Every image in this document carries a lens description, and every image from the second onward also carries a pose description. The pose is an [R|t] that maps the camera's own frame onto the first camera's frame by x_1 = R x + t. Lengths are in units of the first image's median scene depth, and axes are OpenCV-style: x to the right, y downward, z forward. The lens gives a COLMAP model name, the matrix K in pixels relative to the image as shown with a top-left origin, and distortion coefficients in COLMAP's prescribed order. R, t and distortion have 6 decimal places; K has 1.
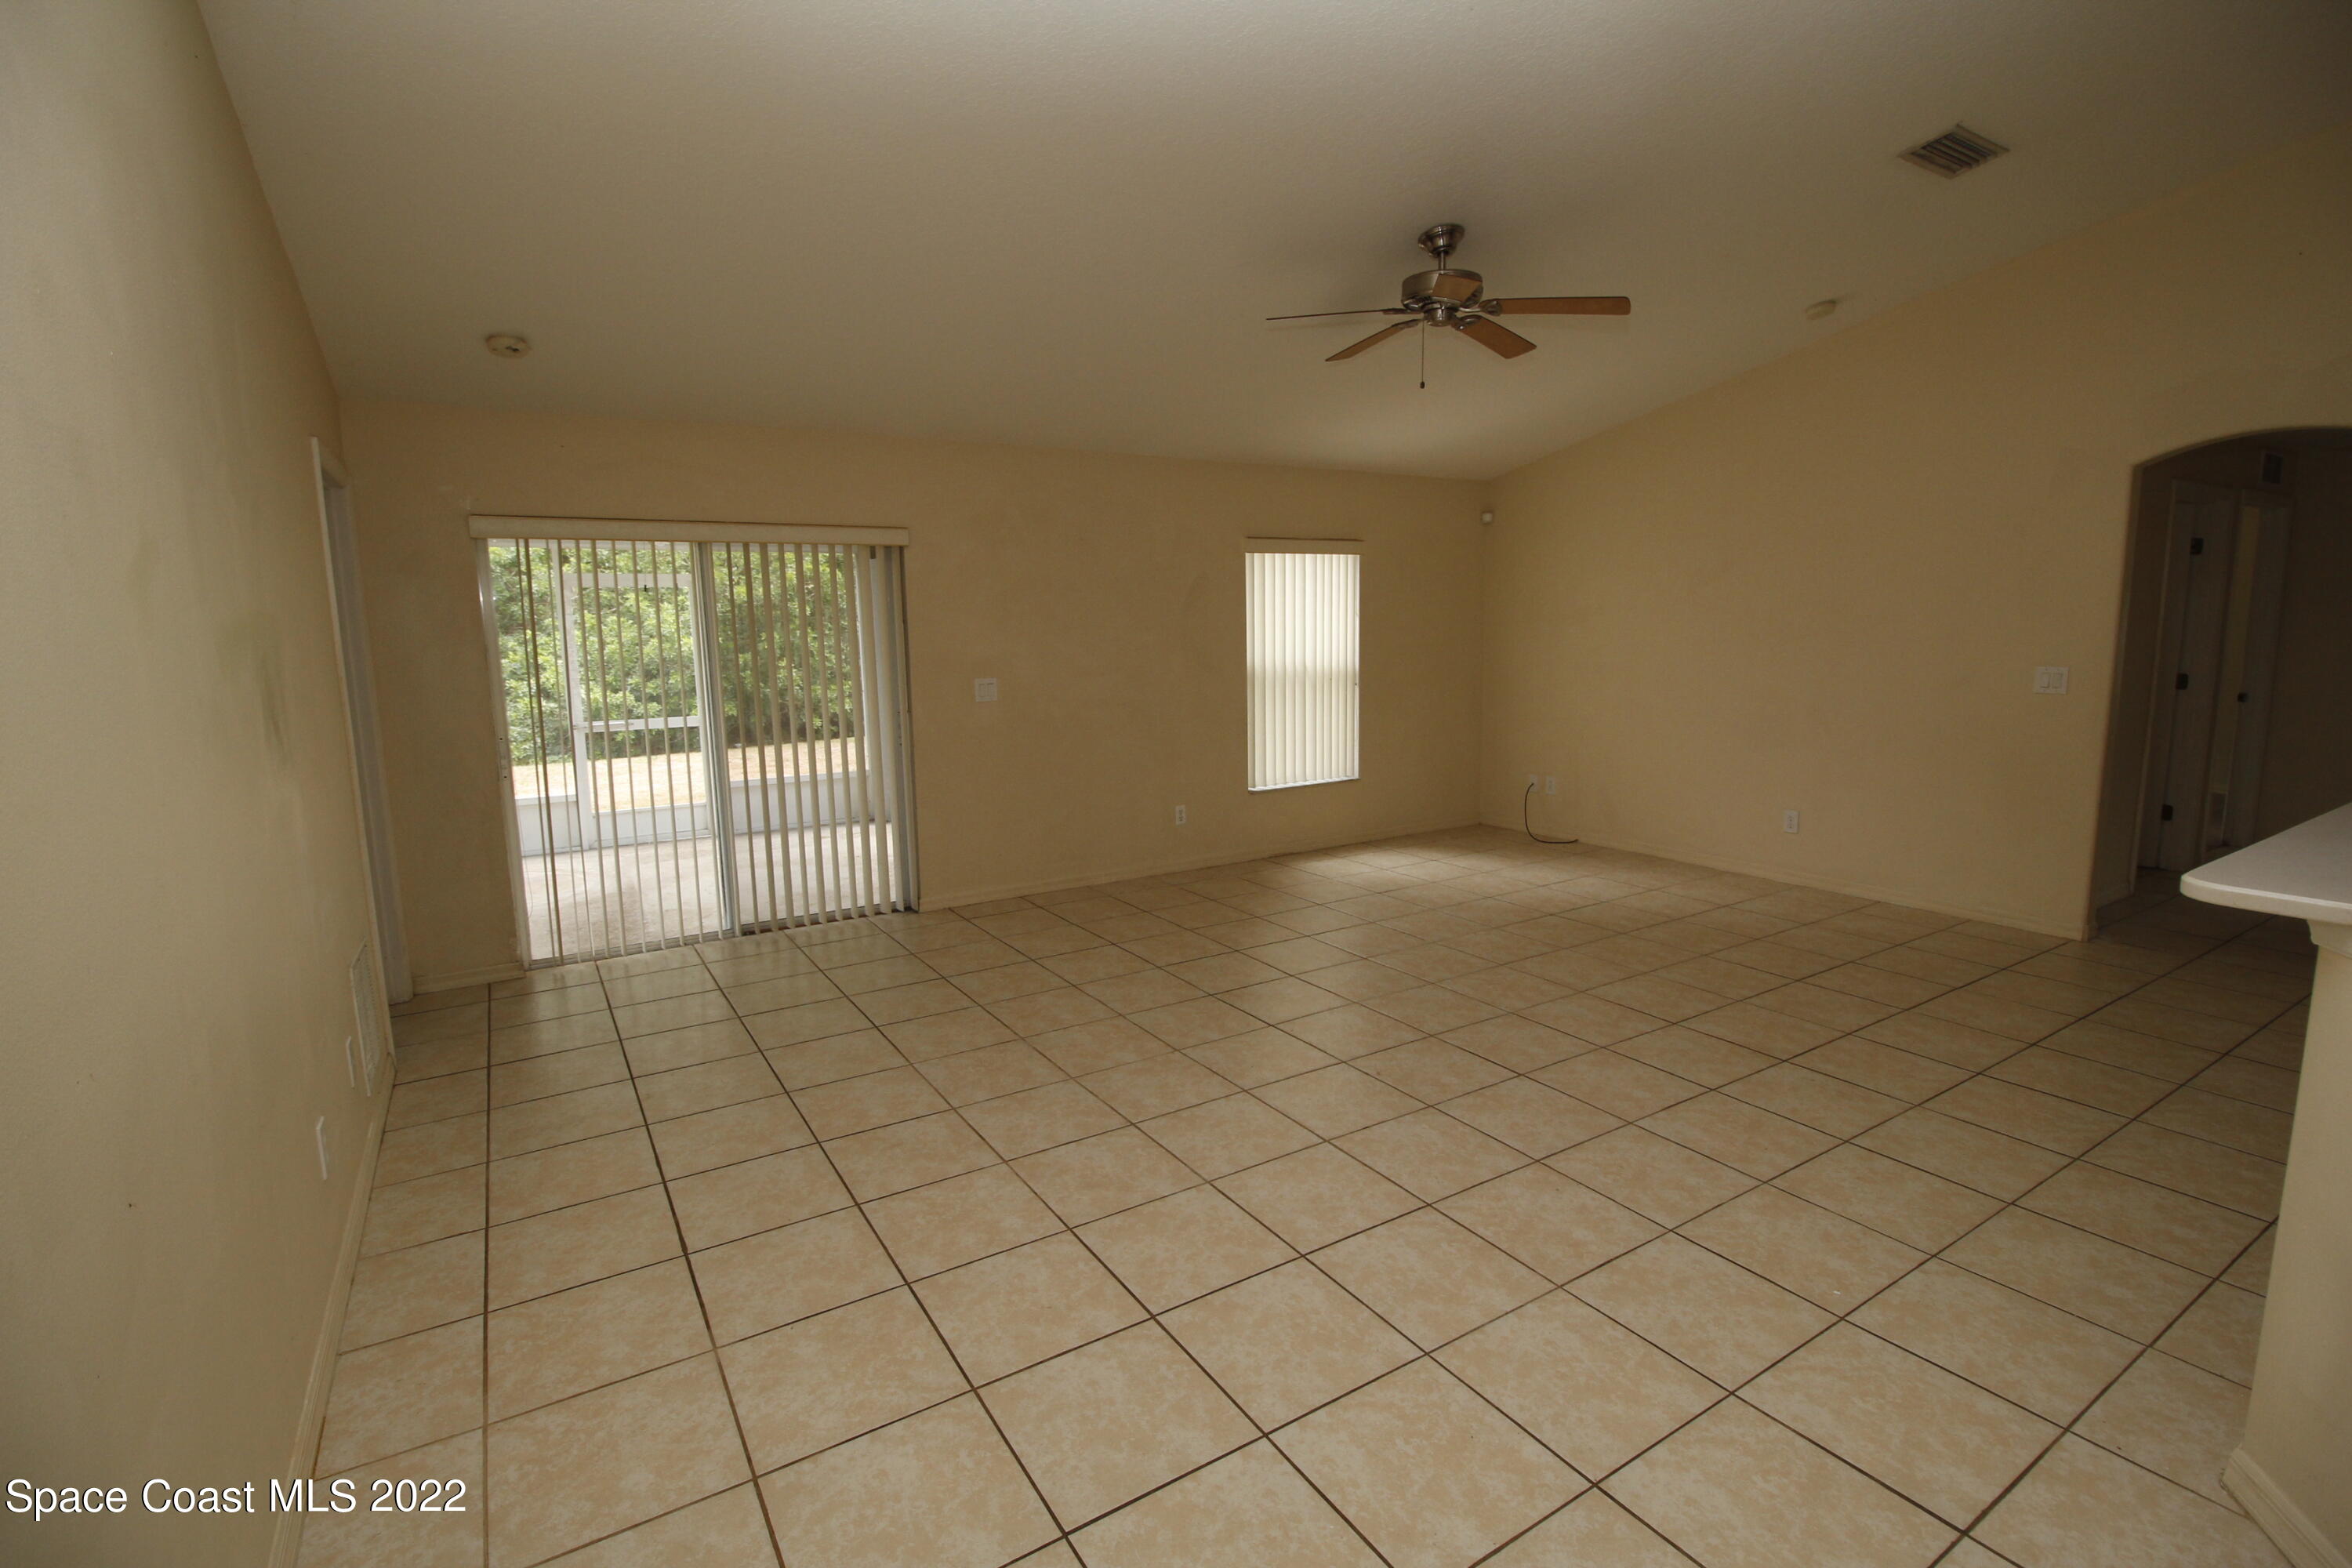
lens RADIAL K [[1089.7, 0, 1186.5], [0, 1089.7, 780.0], [0, 0, 1]] dist [0.001270, -0.012969]
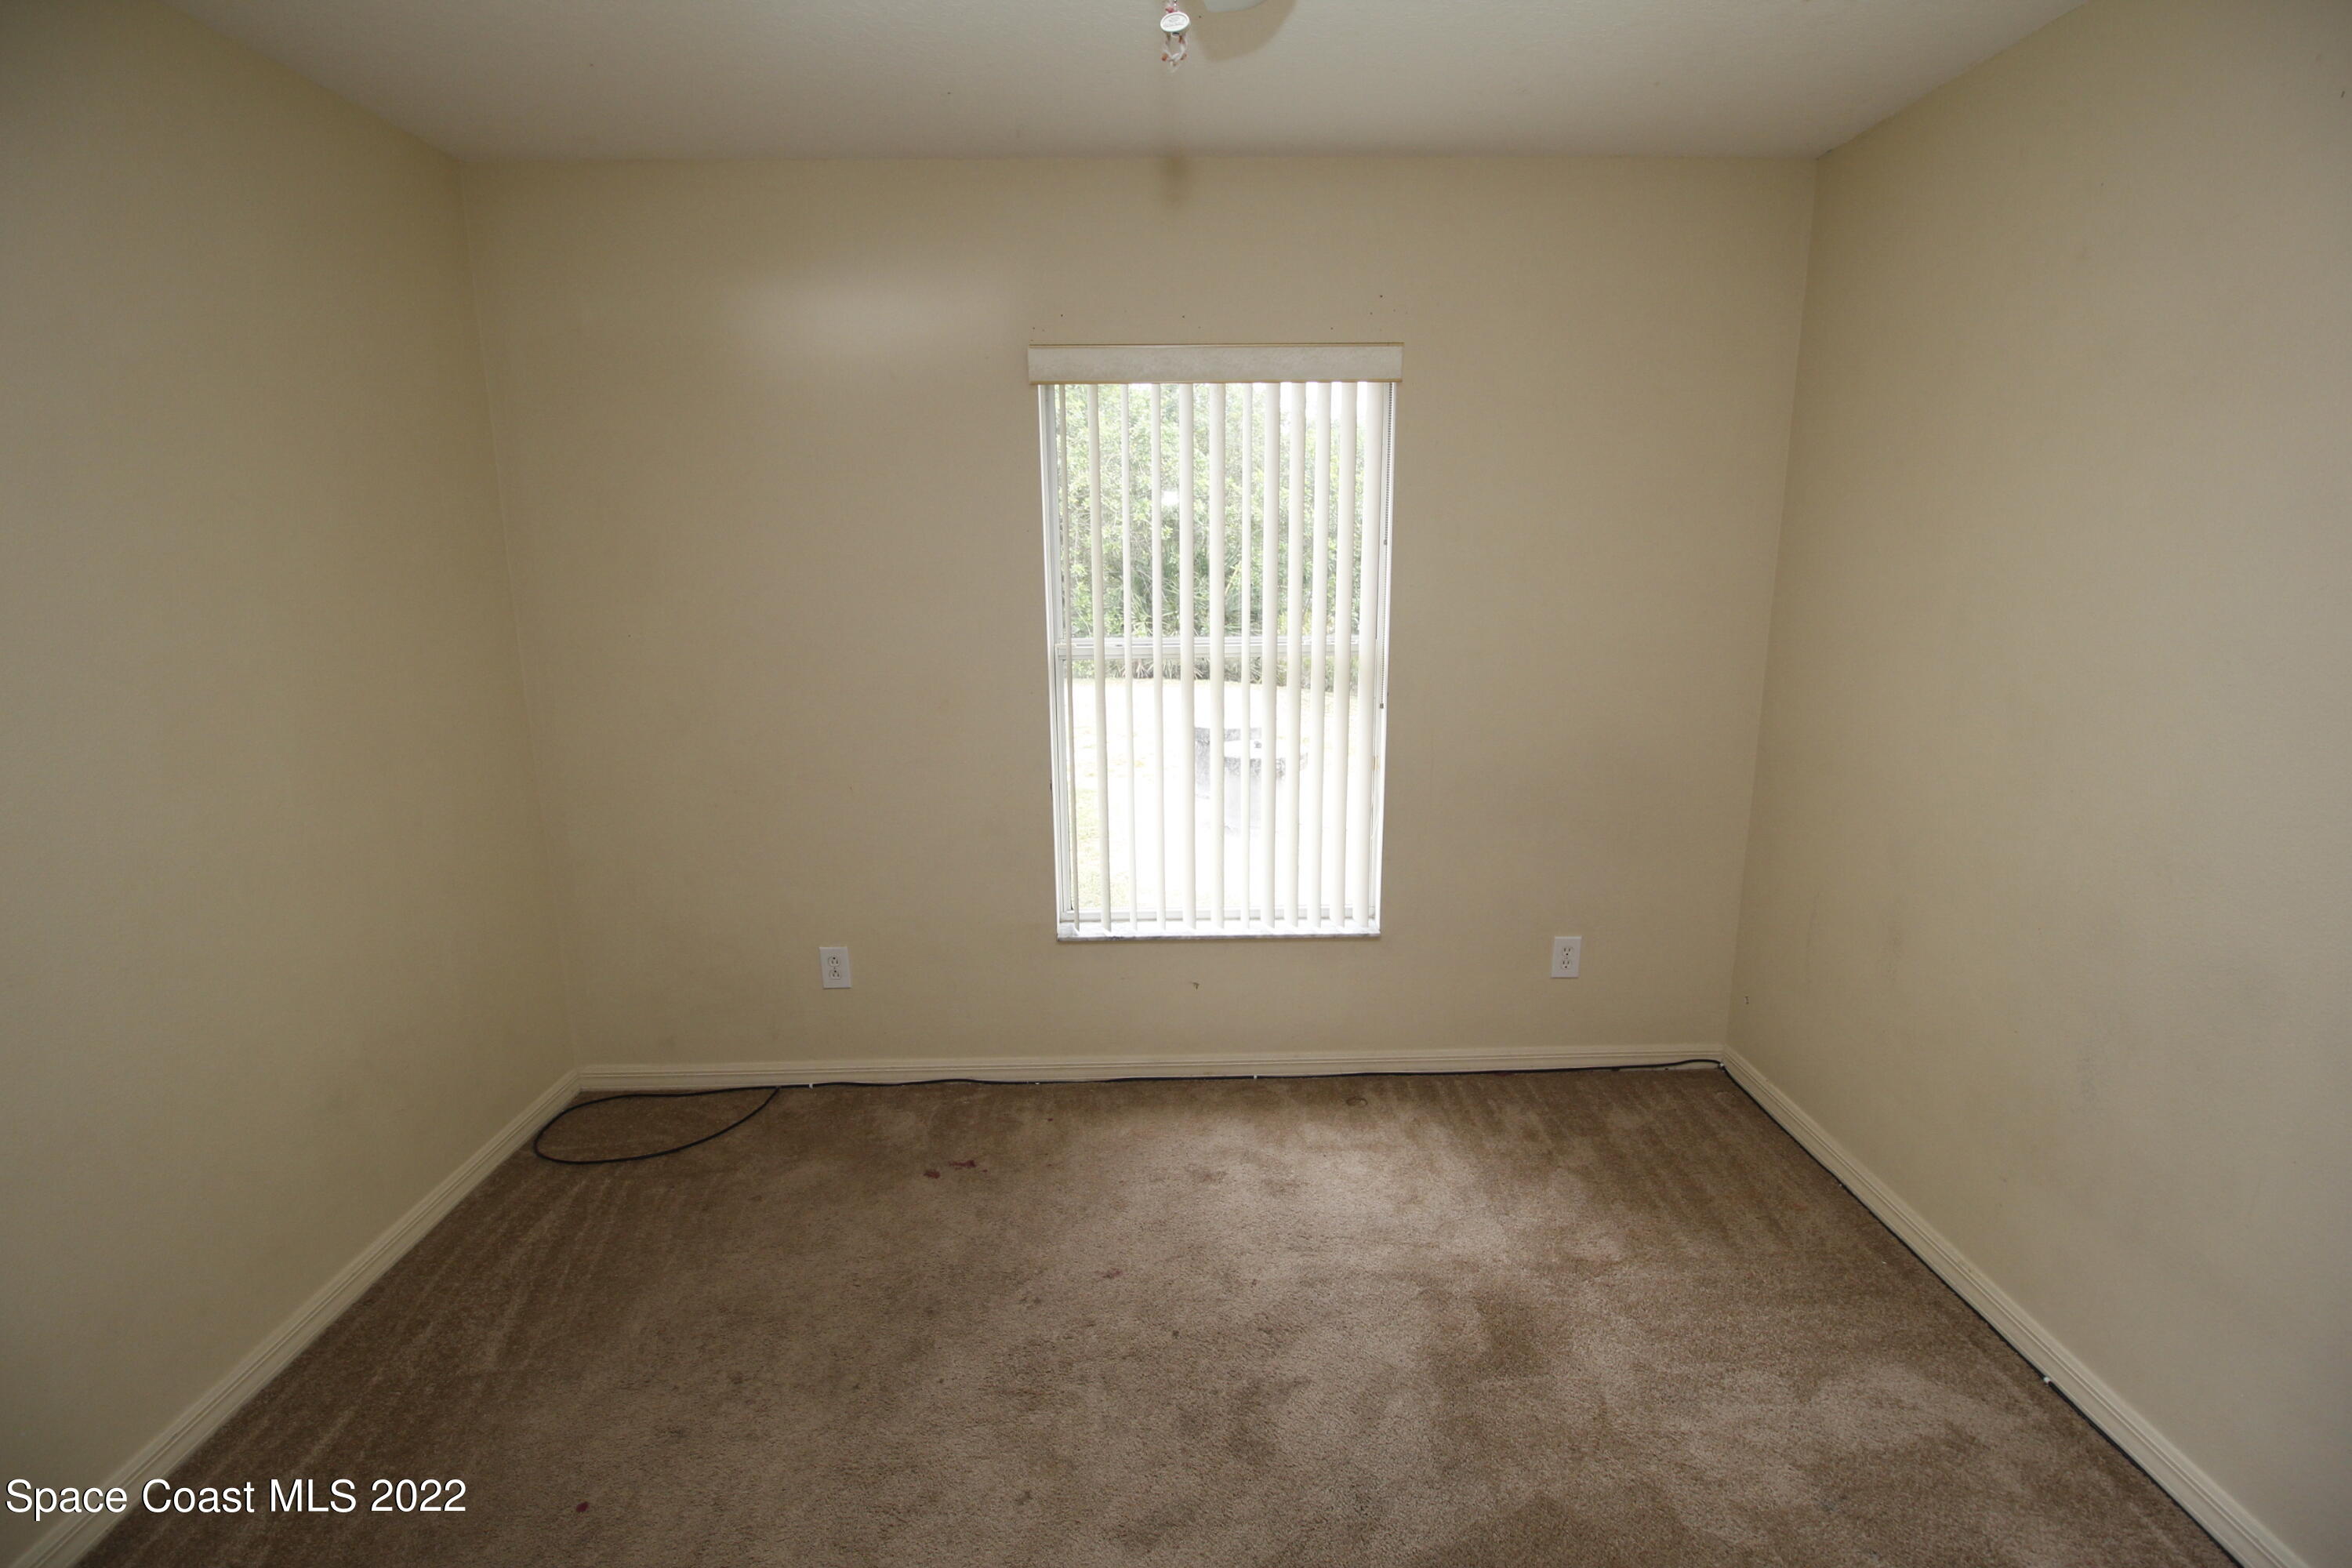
lens RADIAL K [[1089.7, 0, 1186.5], [0, 1089.7, 780.0], [0, 0, 1]] dist [0.001270, -0.012969]
pose [[0.854621, 0.112031, -0.507023, 0.466442], [-0.079068, 0.993138, 0.086168, -0.140090], [0.513198, -0.033552, 0.857614, 0.943863]]
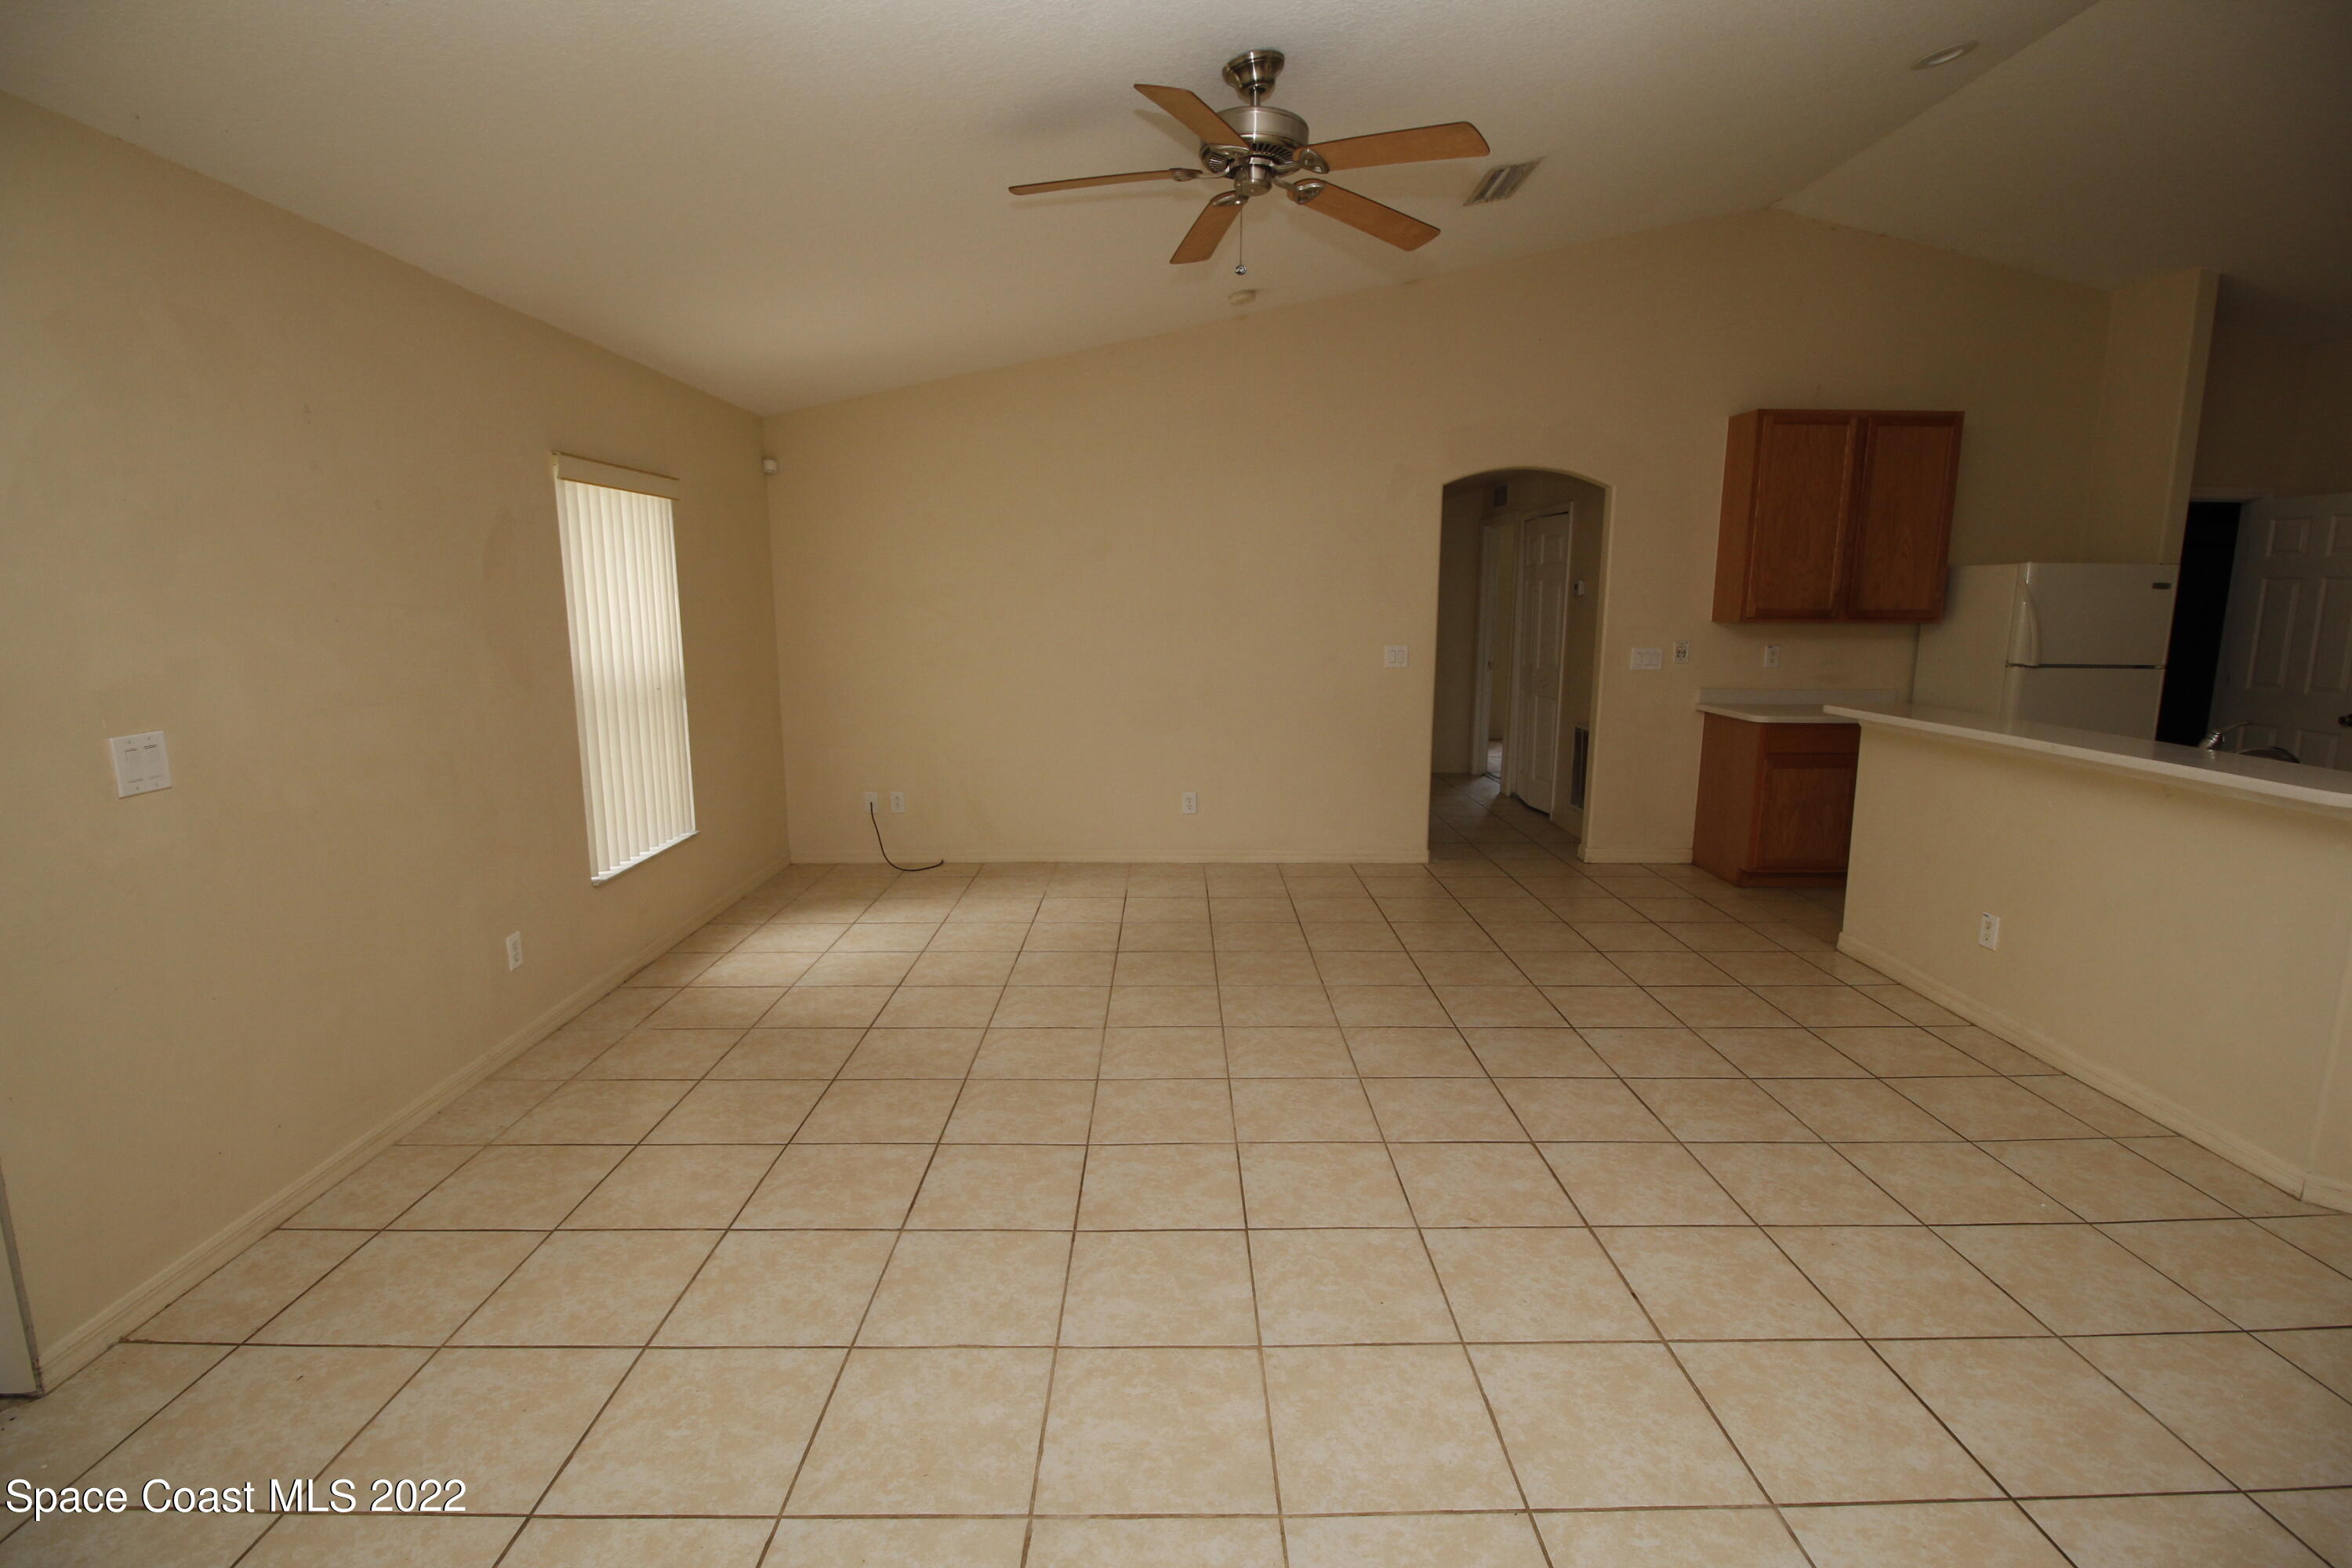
lens RADIAL K [[1089.7, 0, 1186.5], [0, 1089.7, 780.0], [0, 0, 1]] dist [0.001270, -0.012969]
pose [[0.520003, -0.124727, 0.845009, -0.397389], [0.113606, 0.990591, 0.076305, -0.079488], [-0.846576, 0.056319, 0.529280, 0.597080]]
